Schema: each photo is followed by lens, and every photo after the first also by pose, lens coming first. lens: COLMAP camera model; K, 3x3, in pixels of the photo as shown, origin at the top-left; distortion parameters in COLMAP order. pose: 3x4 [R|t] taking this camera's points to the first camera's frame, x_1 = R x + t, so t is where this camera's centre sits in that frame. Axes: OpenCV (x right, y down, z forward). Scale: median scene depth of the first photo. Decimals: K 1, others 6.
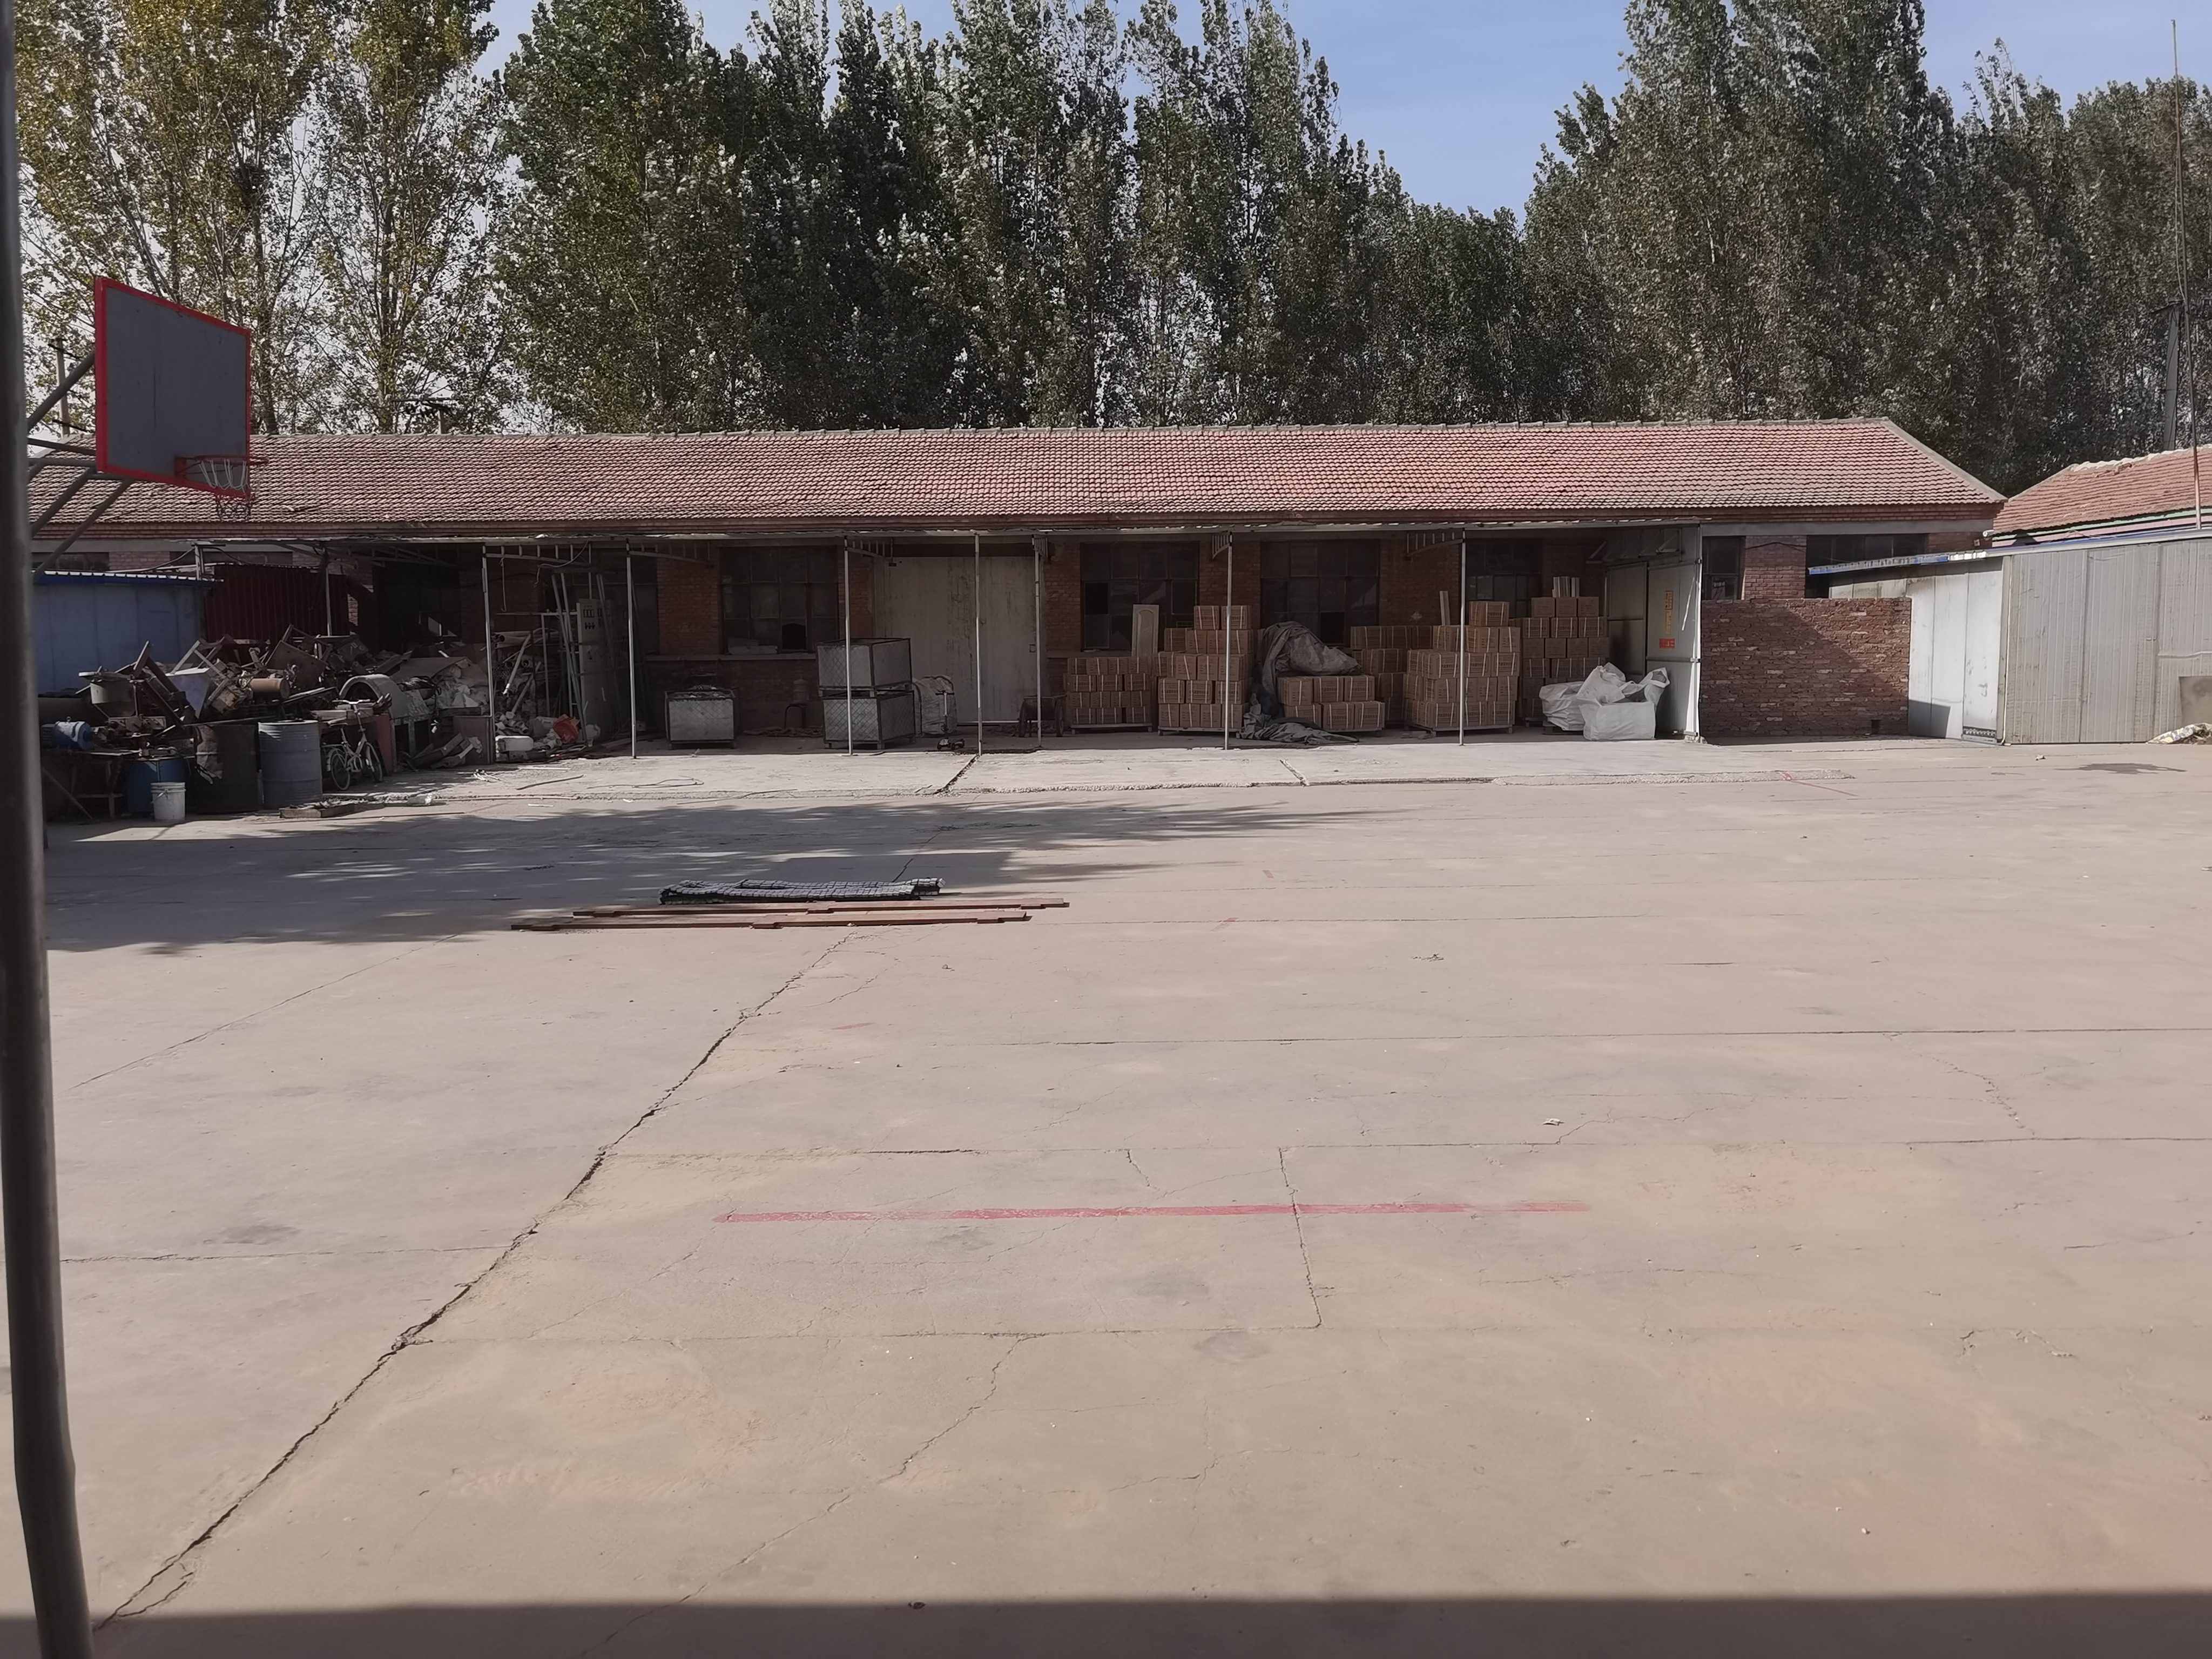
lens RADIAL K [[1756.4, 0, 1106.0], [0, 1756.4, 829.5], [0, 0, 1]] dist [0.000231, 0.000867]
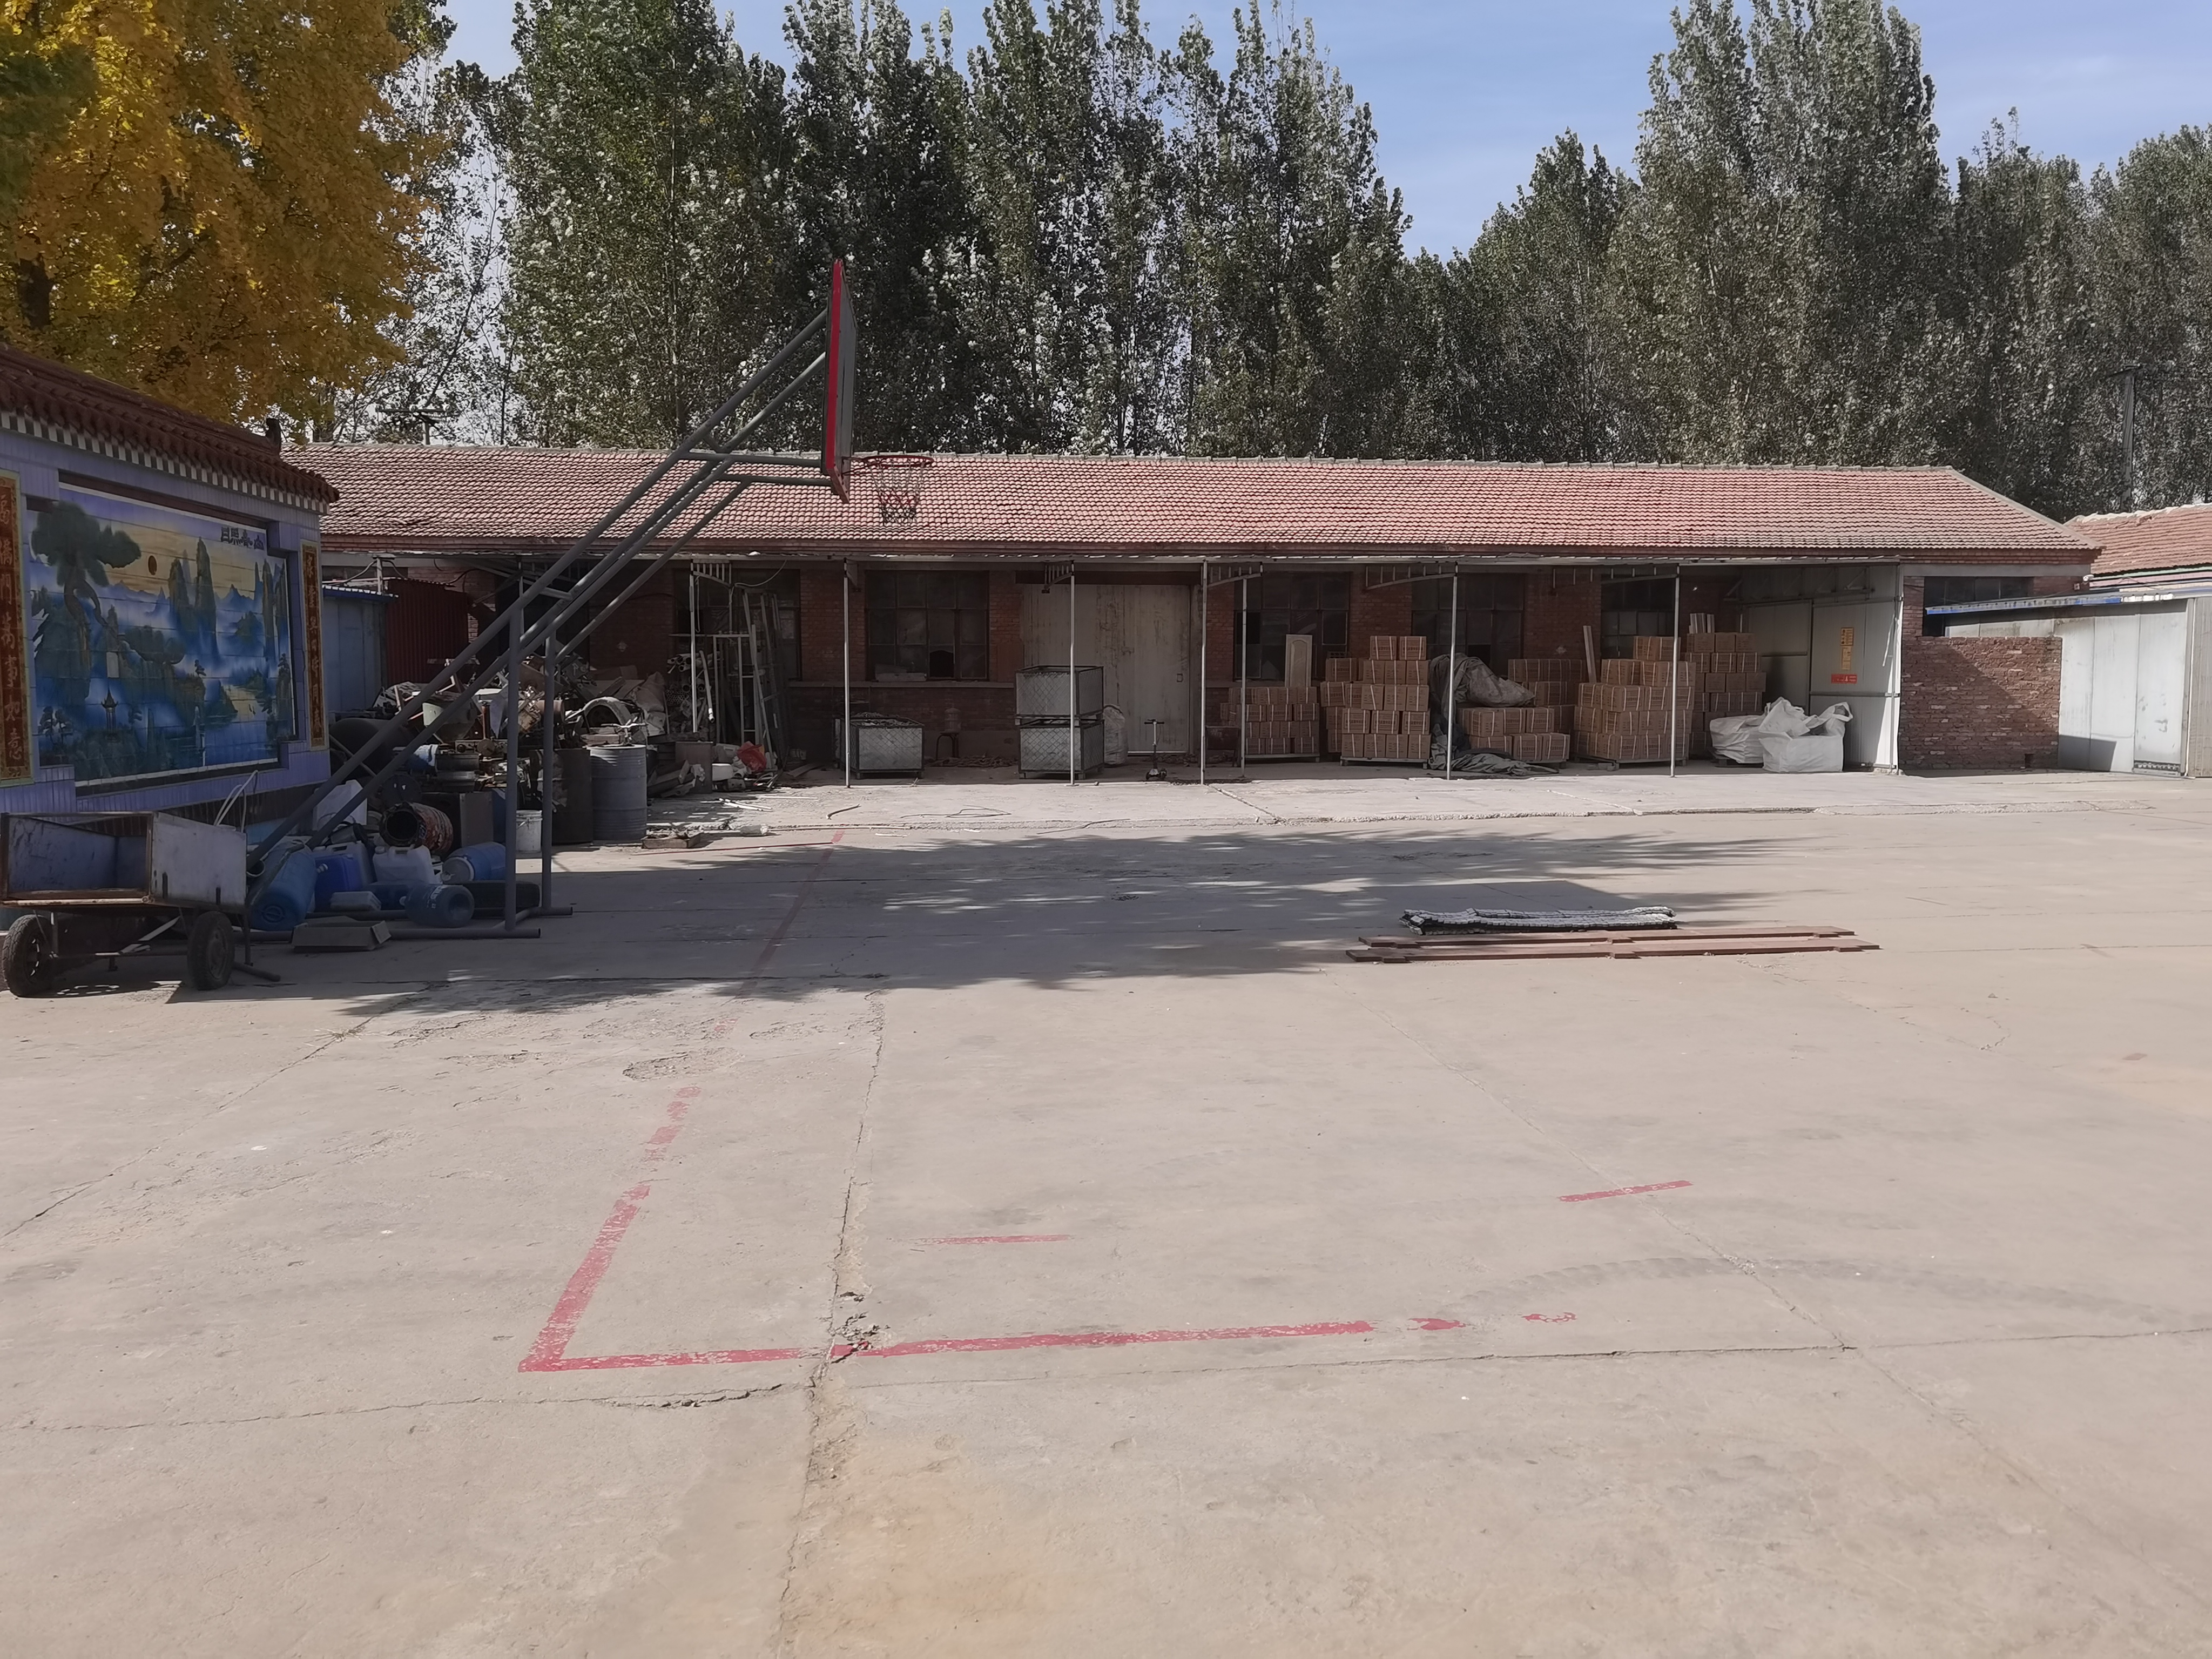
lens RADIAL K [[1760.9, 0, 1106.0], [0, 1760.9, 829.5], [0, 0, 1]] dist [0.006461, -0.005472]
pose [[0.992864, -0.000430, 0.119250, -0.223124], [0.002827, 0.999797, -0.019937, 0.001614], [-0.119218, 0.020132, 0.992664, 0.028333]]
